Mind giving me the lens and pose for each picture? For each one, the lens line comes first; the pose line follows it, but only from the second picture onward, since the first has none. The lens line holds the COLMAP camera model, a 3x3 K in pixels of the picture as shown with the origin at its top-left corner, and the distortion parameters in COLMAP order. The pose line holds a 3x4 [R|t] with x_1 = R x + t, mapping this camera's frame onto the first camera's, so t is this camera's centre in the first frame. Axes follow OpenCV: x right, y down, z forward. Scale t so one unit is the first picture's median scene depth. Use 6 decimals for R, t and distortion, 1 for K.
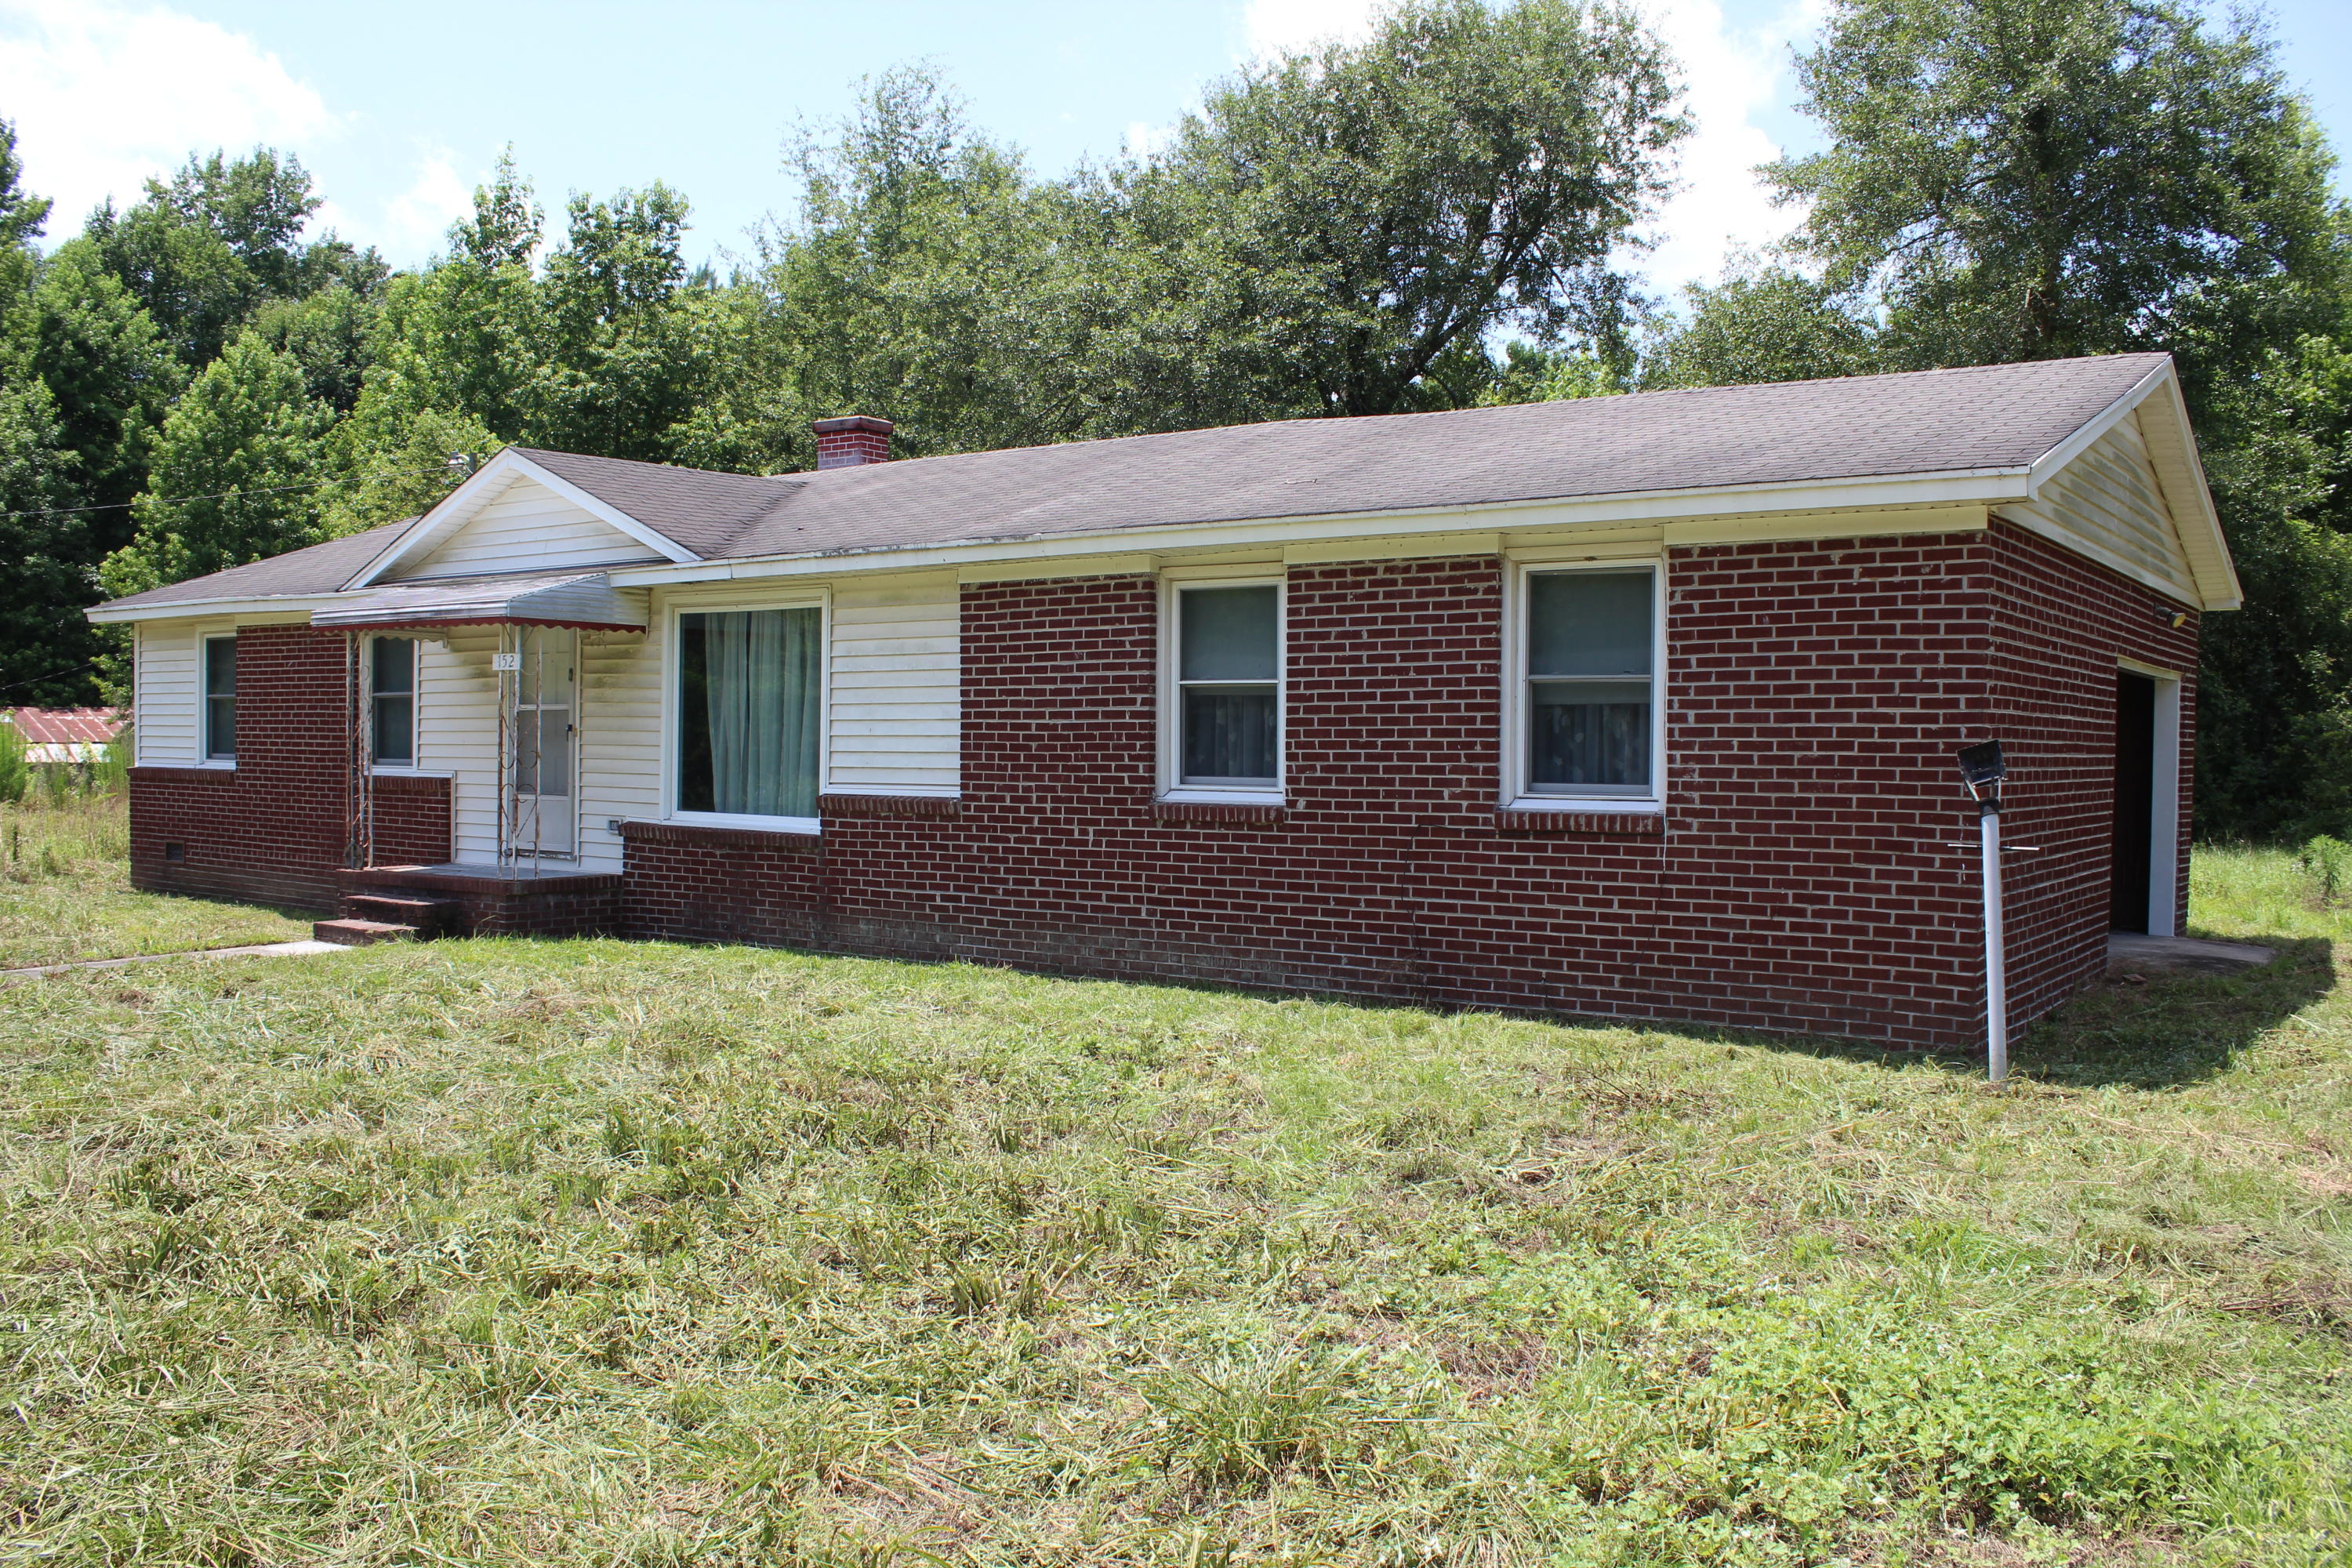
lens RADIAL K [[1972.4, 0, 1178.5], [0, 1972.4, 809.6], [0, 0, 1]] dist [-0.130139, 0.054653]
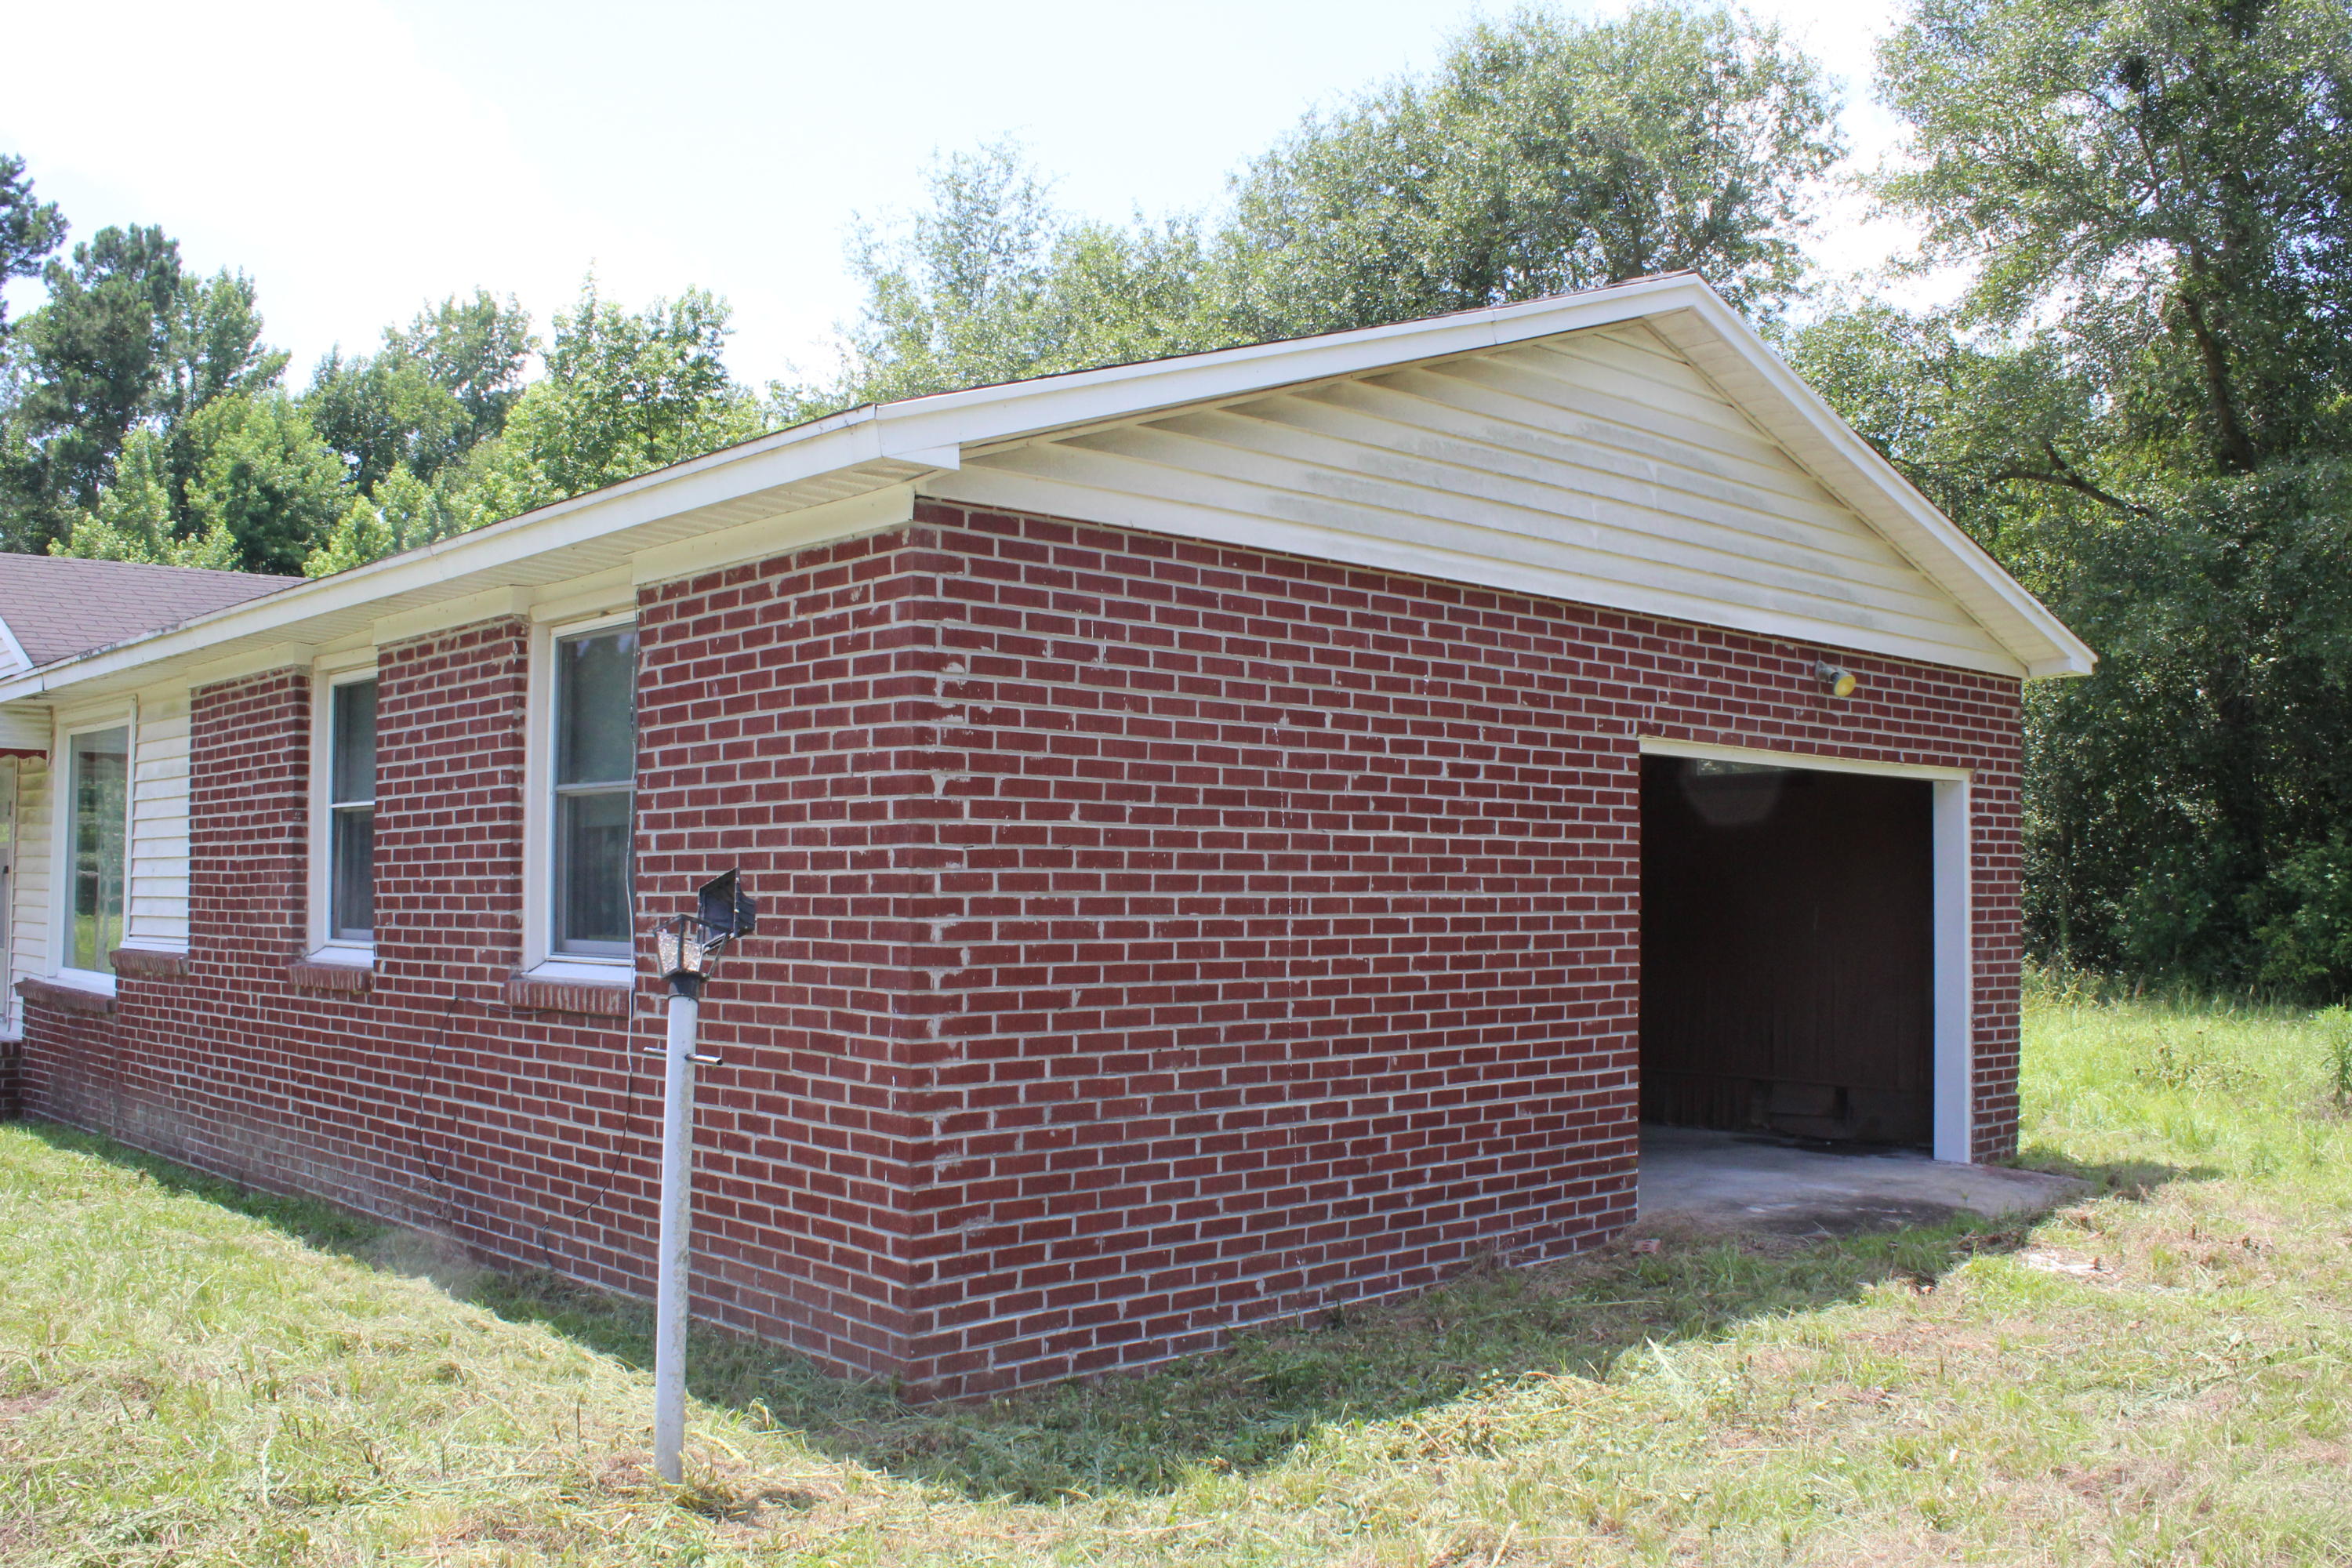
lens RADIAL K [[2099.6, 0, 1178.3], [0, 2099.6, 804.1], [0, 0, 1]] dist [-0.150122, 0.010391]
pose [[0.980061, -0.013838, -0.198214, 0.539556], [-0.001096, 0.997180, -0.075038, -0.006666], [0.198693, 0.073759, 0.977282, 0.324903]]
